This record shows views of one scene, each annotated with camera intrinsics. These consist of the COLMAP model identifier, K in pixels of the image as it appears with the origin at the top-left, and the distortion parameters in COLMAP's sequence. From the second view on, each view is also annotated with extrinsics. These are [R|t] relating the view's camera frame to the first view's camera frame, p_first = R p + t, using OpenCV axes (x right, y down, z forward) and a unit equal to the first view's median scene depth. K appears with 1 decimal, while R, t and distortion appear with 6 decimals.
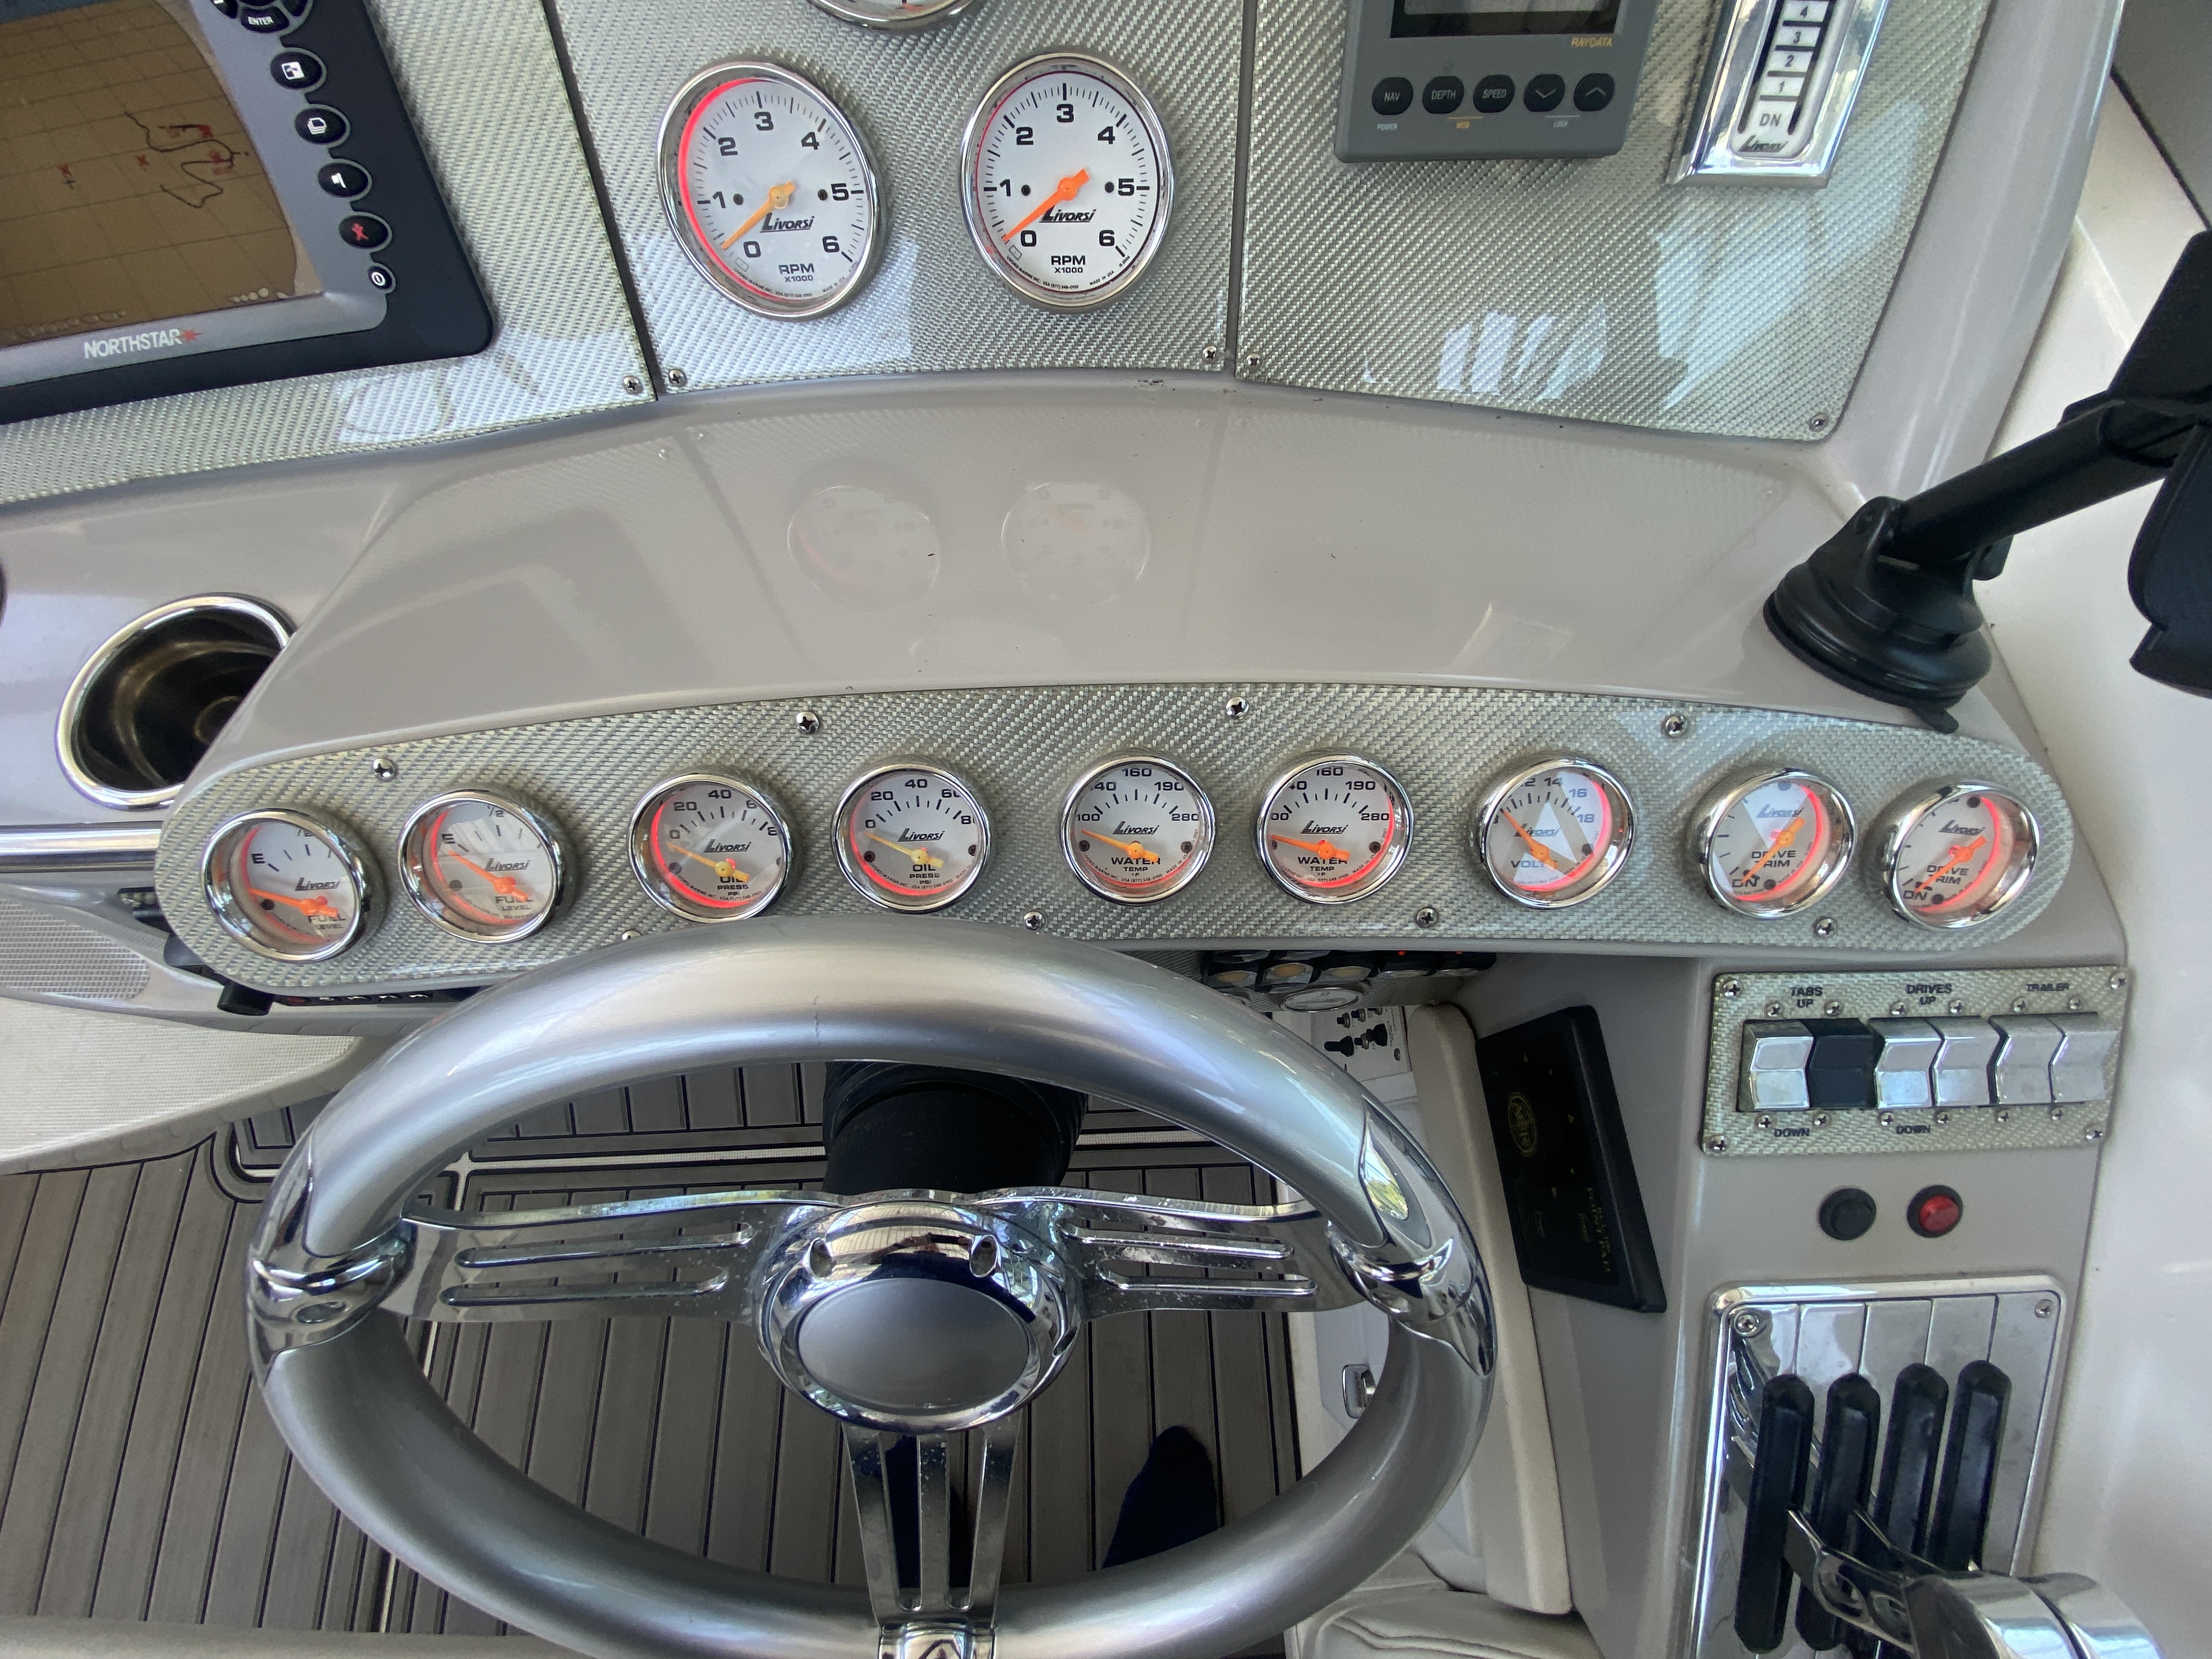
lens RADIAL K [[879.9, 0, 1106.0], [0, 879.9, 829.5], [0, 0, 1]] dist [-0.010365, -0.008850]
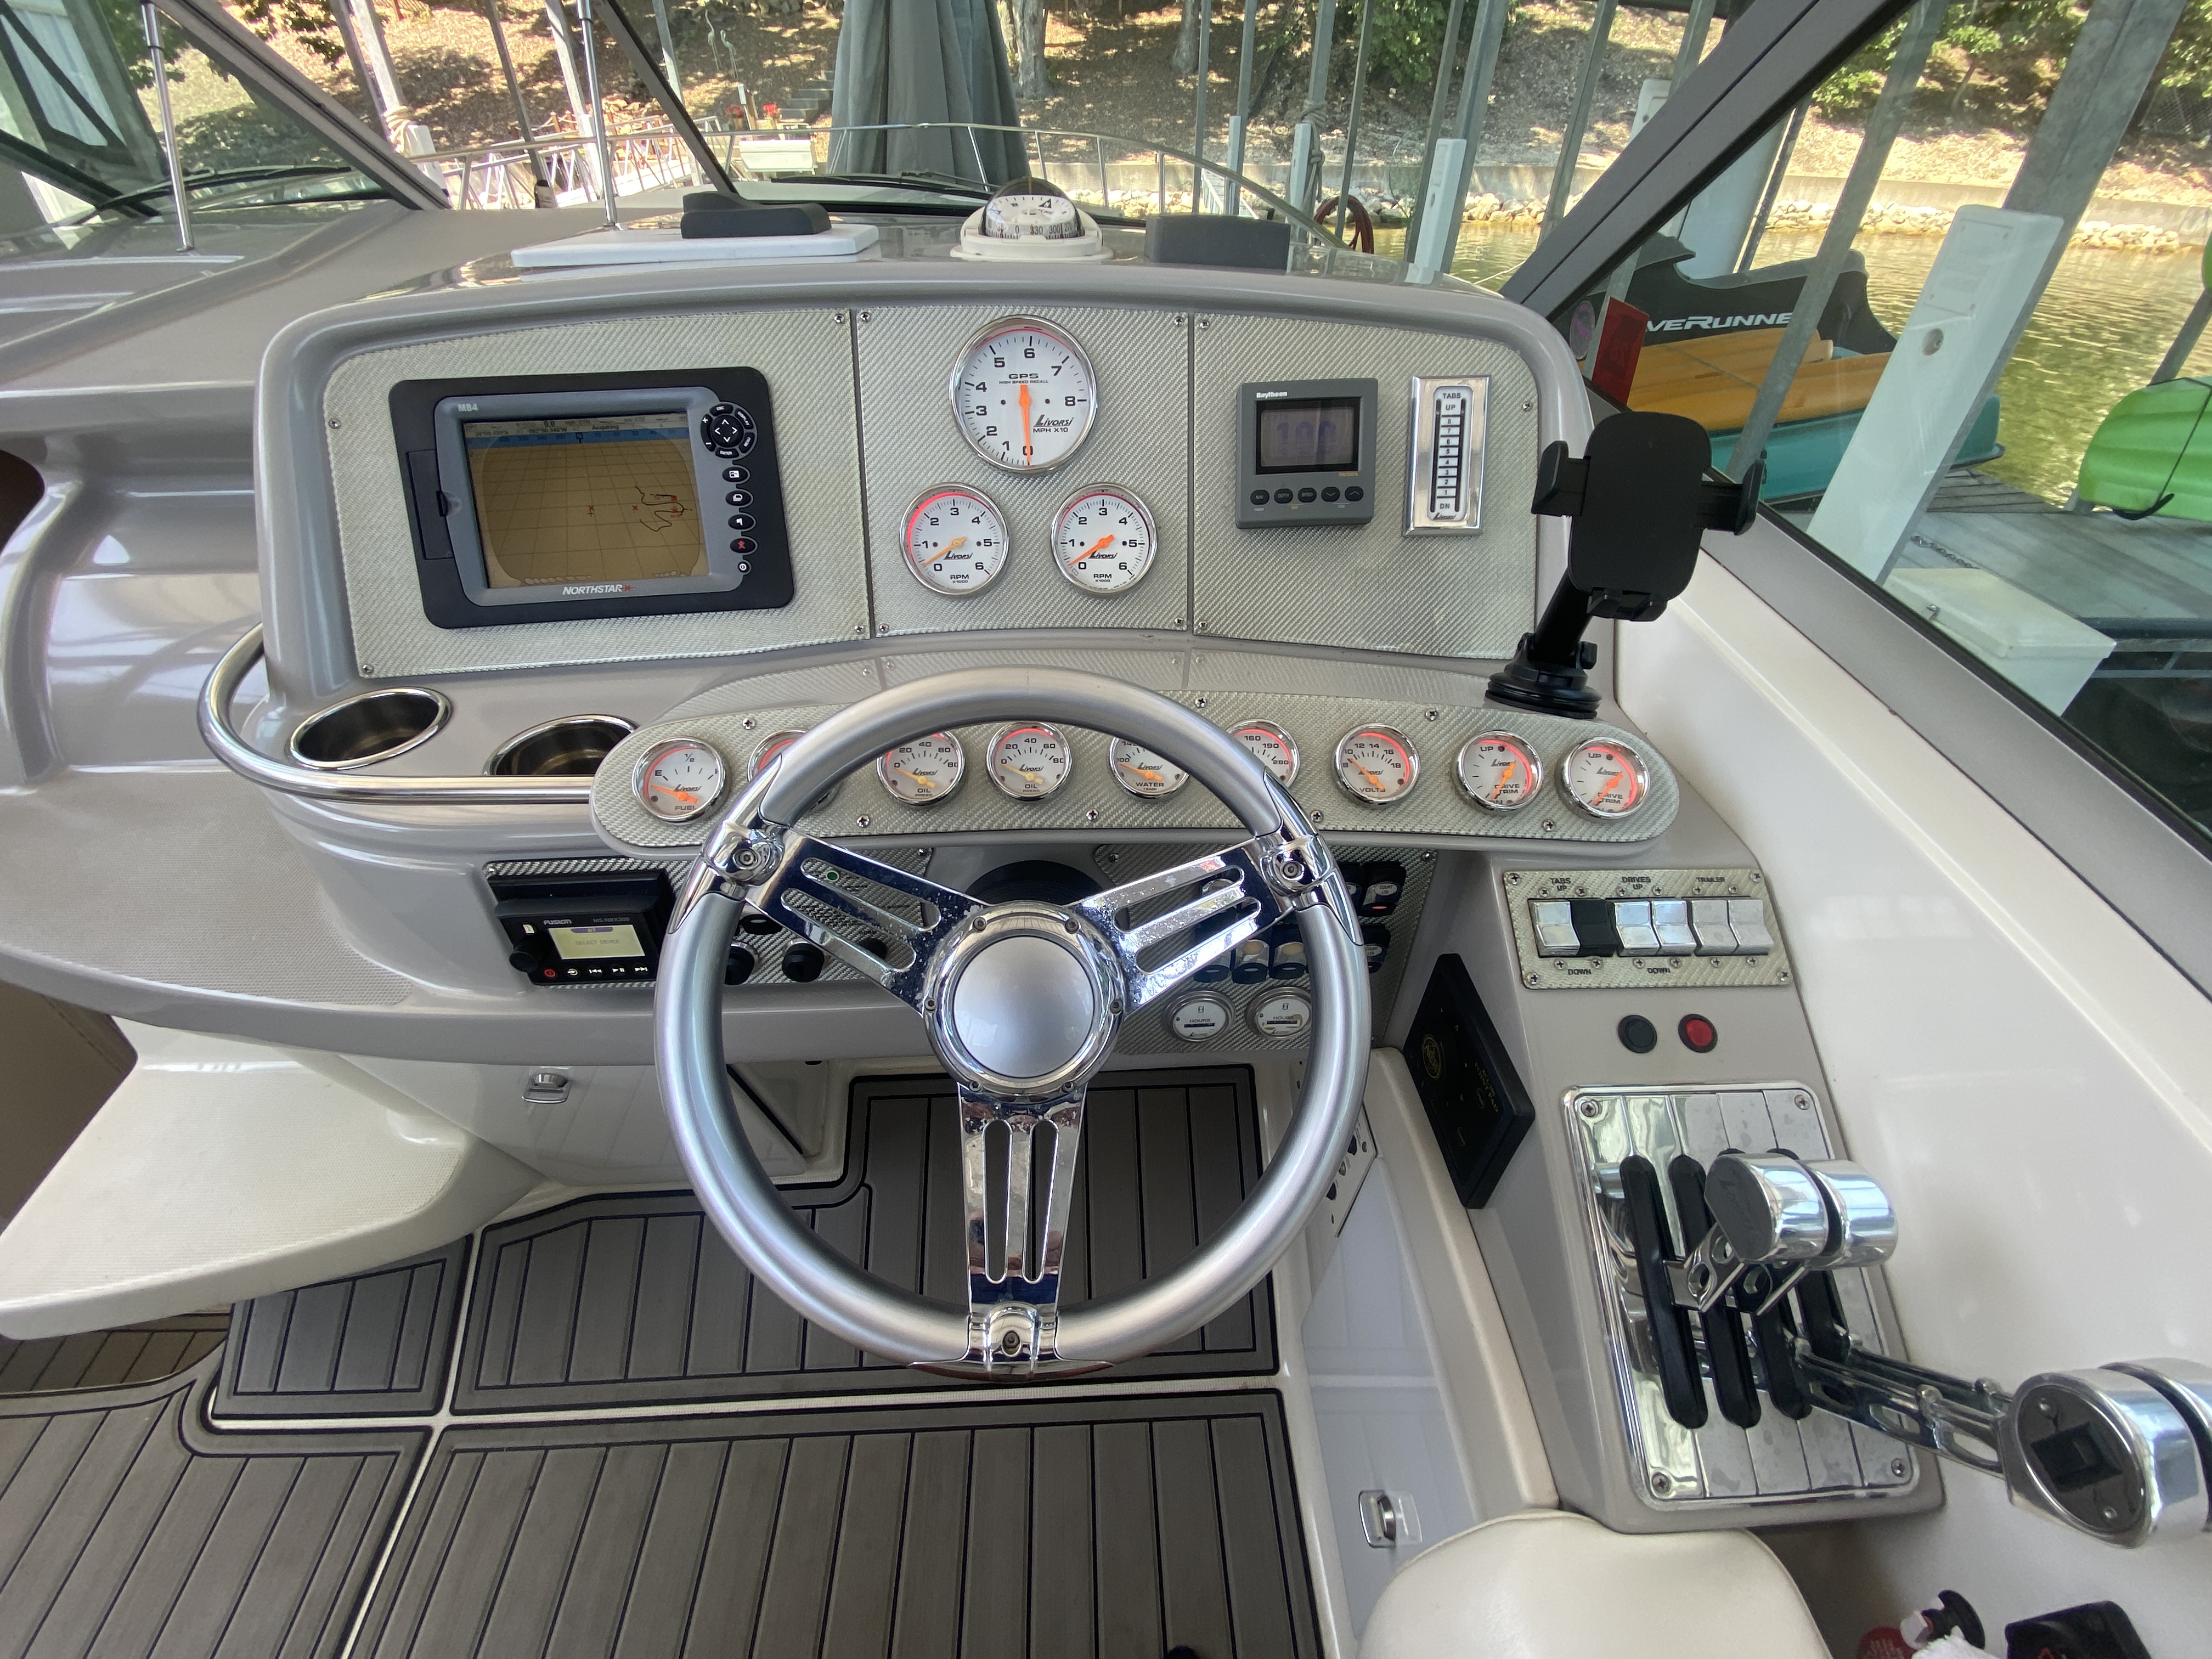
lens RADIAL K [[842.9, 0, 1097.4], [0, 842.9, 848.2], [0, 0, 1]] dist [-0.001263, -0.011135]
pose [[0.999916, 0.006942, 0.010981, -0.080228], [-0.001064, 0.886163, -0.463372, 0.829150], [-0.012948, 0.463321, 0.886096, -0.403492]]
